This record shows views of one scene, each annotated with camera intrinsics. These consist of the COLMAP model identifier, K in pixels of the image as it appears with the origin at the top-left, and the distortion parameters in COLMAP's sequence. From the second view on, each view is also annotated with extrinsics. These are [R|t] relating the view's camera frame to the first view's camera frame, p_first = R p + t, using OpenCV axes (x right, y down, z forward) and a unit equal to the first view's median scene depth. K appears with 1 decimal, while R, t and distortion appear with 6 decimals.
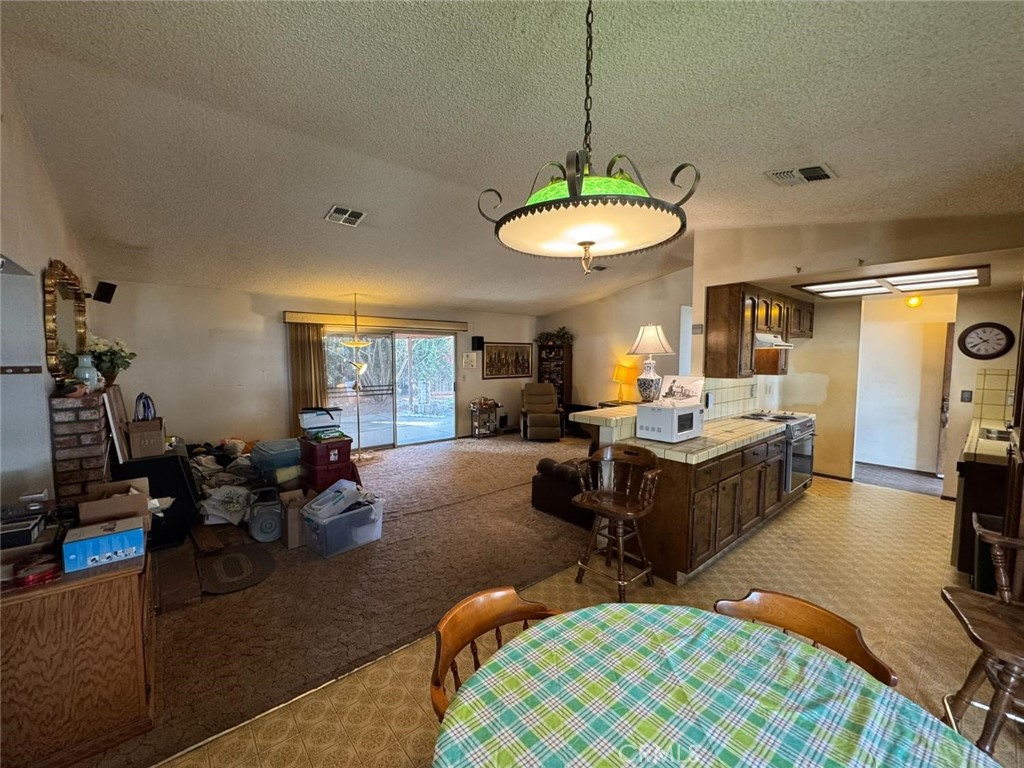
lens RADIAL K [[413.2, 0, 511.0], [0, 413.2, 385.0], [0, 0, 1]] dist [-0.006209, 0.000780]
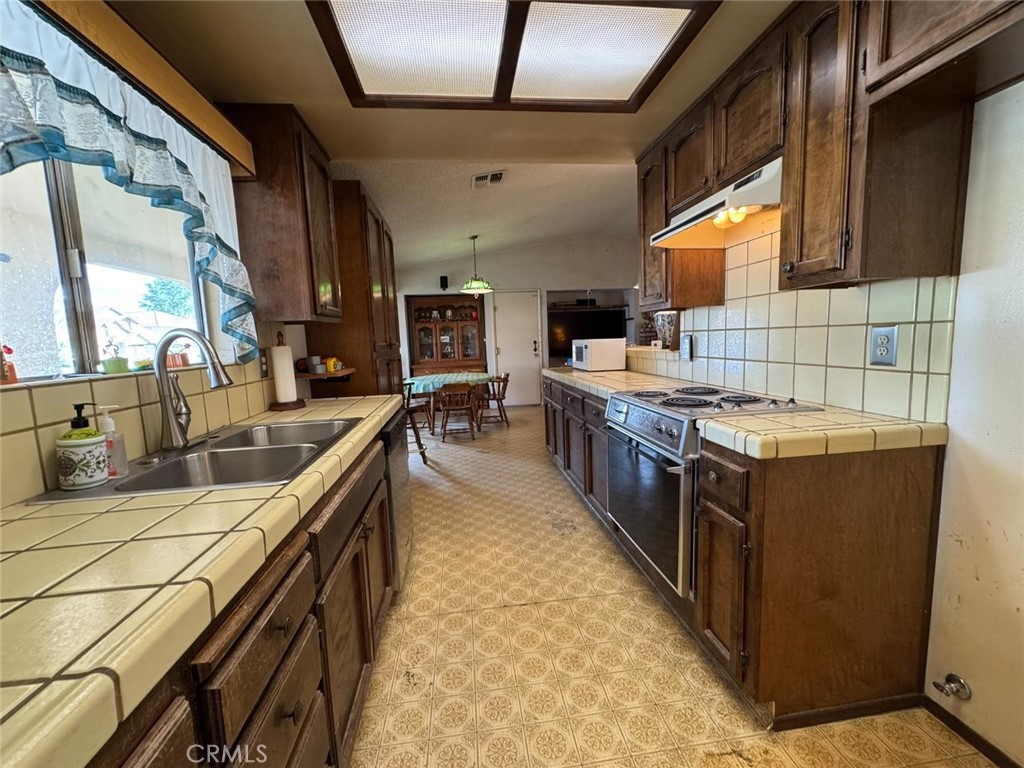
lens RADIAL K [[413.2, 0, 509.5], [0, 413.2, 385.4], [0, 0, 1]] dist [-0.006209, 0.000780]
pose [[-0.550879, 0.116661, -0.826391, 0.676496], [-0.021818, 0.987831, 0.153995, 0.001627], [0.834300, 0.102863, -0.541630, 0.662158]]
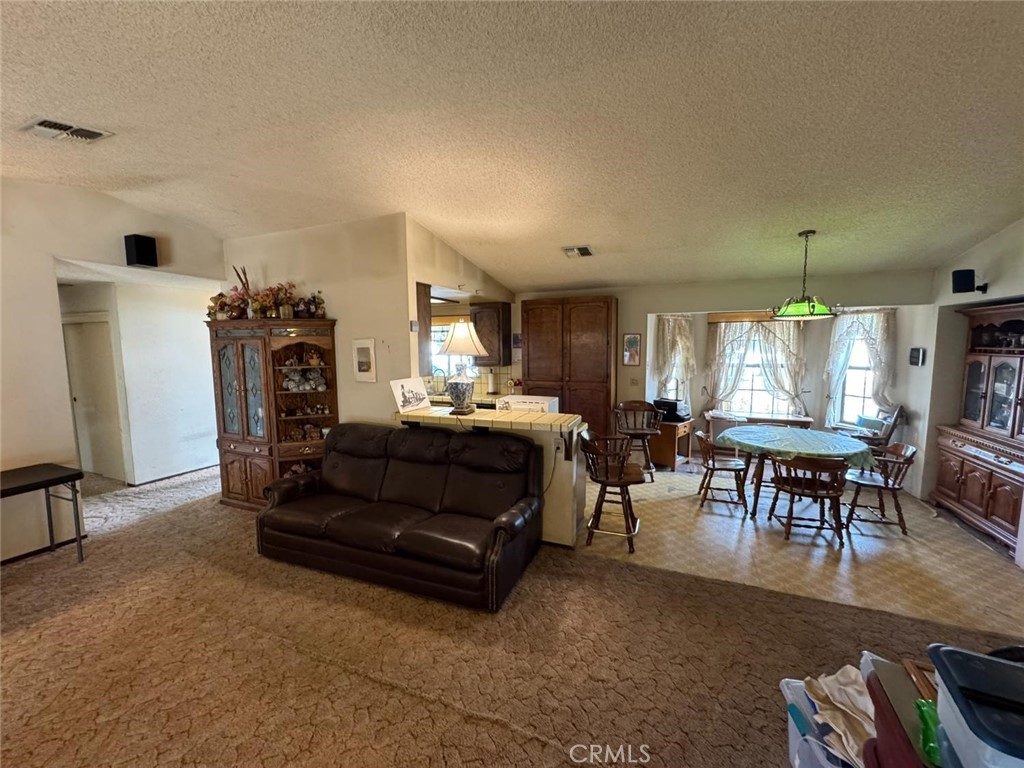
lens RADIAL K [[413.2, 0, 512.8], [0, 413.2, 385.0], [0, 0, 1]] dist [-0.006209, 0.000780]
pose [[-0.454864, -0.089382, 0.886064, -0.306346], [0.068308, 0.988518, 0.134783, -0.065968], [-0.887937, 0.121833, -0.443536, 0.711956]]
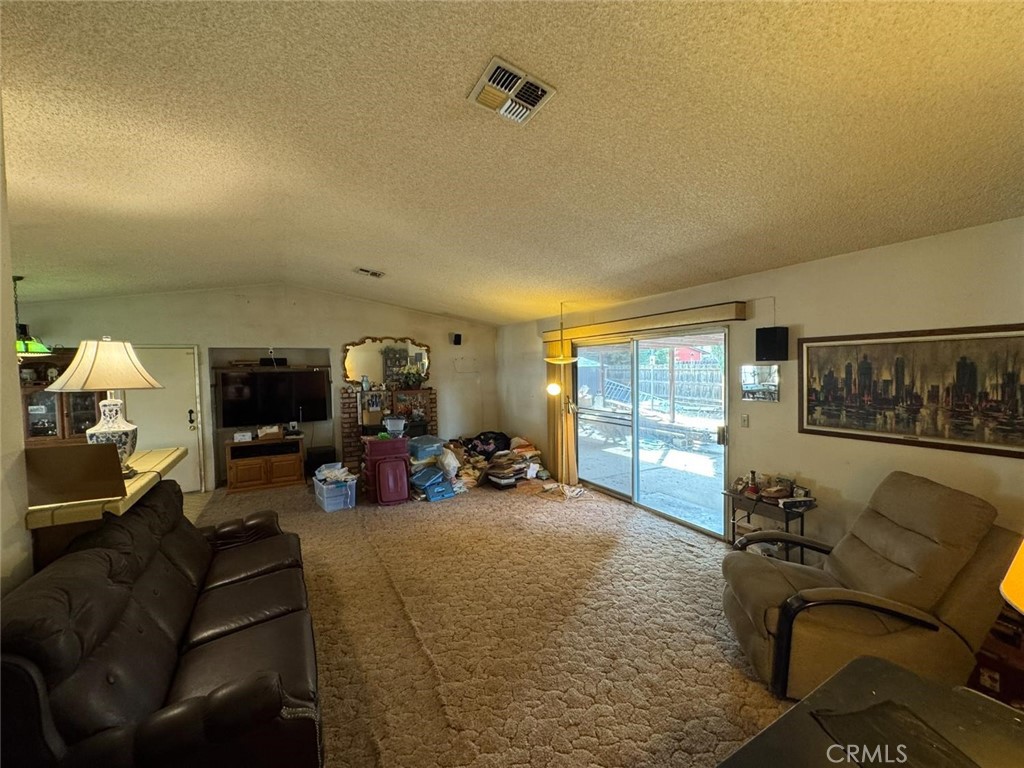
lens RADIAL K [[413.2, 0, 512.6], [0, 413.2, 387.8], [0, 0, 1]] dist [-0.006209, 0.000780]
pose [[-0.194673, 0.049401, -0.979623, 0.432103], [-0.049873, 0.996941, 0.060185, -0.076512], [0.979600, 0.060573, -0.191614, 0.921418]]
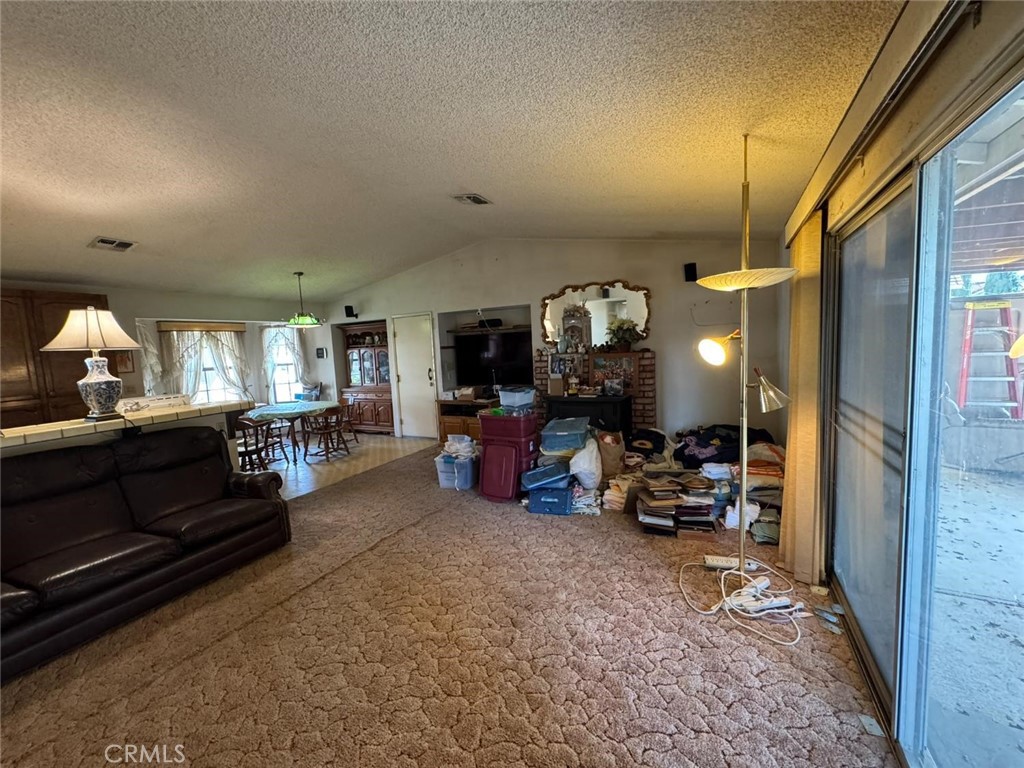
lens RADIAL K [[413.2, 0, 512.8], [0, 413.2, 387.3], [0, 0, 1]] dist [-0.006209, 0.000780]
pose [[-0.919485, 0.082436, -0.384384, -0.056645], [0.019788, 0.986233, 0.164174, -0.061378], [0.392626, 0.143349, -0.908458, 1.090679]]
